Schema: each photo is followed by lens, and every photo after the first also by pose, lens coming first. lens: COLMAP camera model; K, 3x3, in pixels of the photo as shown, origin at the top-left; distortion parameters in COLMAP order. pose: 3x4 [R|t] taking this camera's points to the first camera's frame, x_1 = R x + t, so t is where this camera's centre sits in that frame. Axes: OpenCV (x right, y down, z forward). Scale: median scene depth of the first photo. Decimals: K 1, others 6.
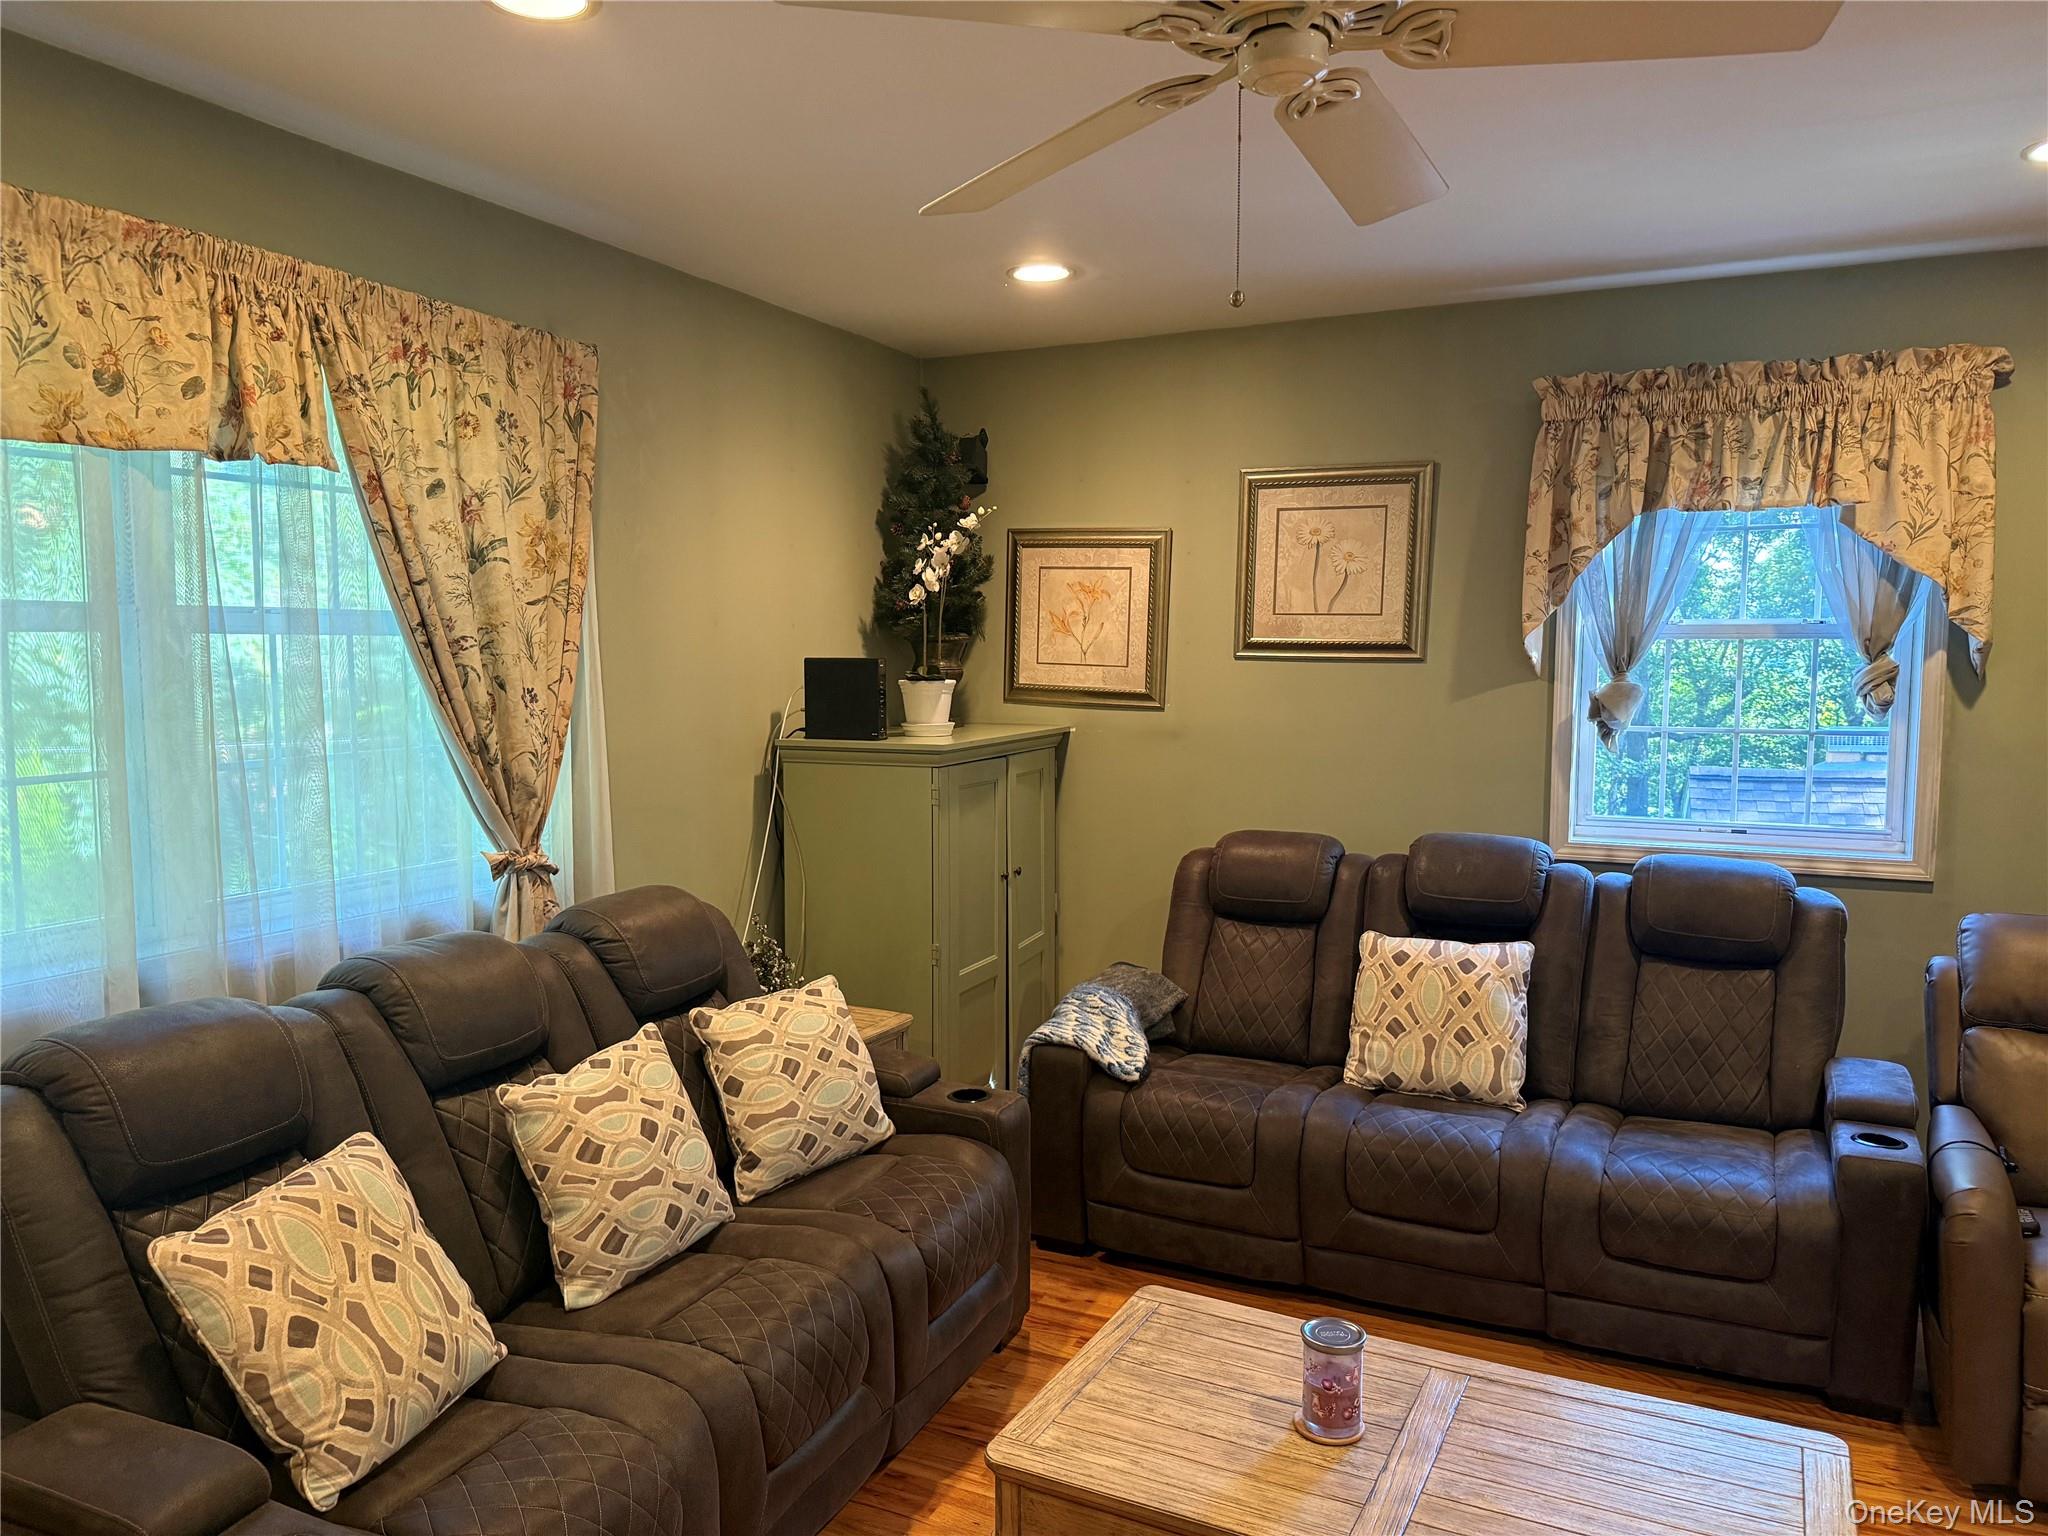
lens RADIAL K [[1458.9, 0, 935.7], [0, 1458.9, 771.6], [0, 0, 1]] dist [0.144635, -0.204777]
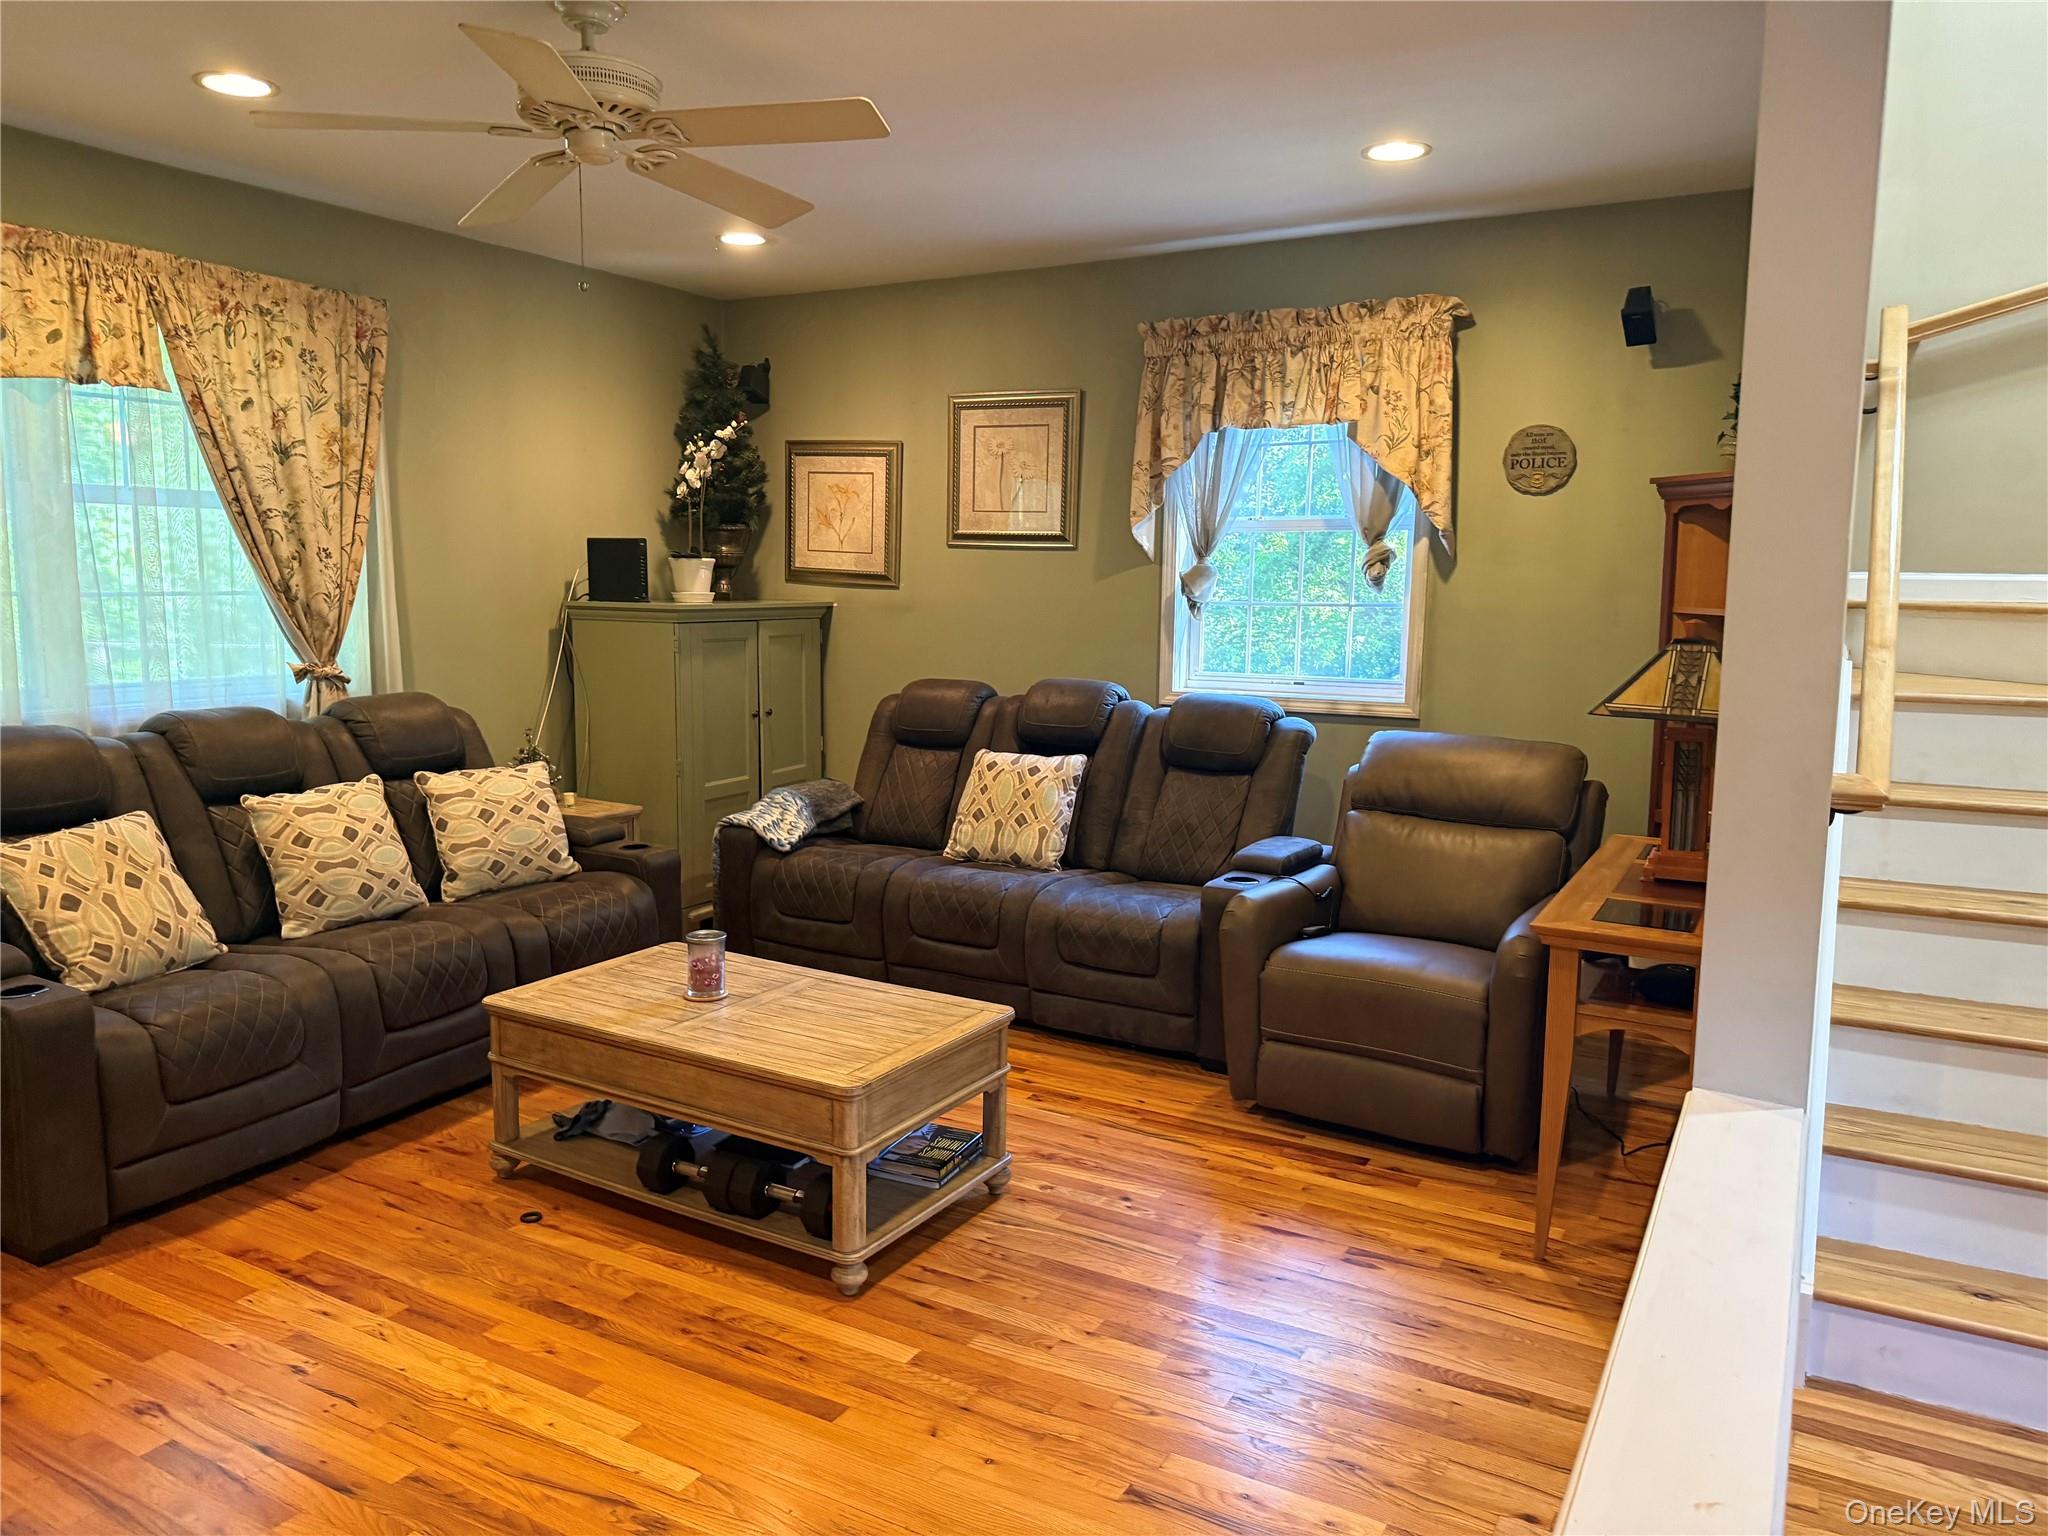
lens RADIAL K [[1553.6, 0, 1024.6], [0, 1553.6, 798.6], [0, 0, 1]] dist [0.065905, -0.067046]
pose [[0.996020, 0.020919, -0.086640, 0.507338], [-0.016855, 0.998735, 0.047372, 0.096673], [0.087522, -0.045723, 0.995113, -0.427190]]
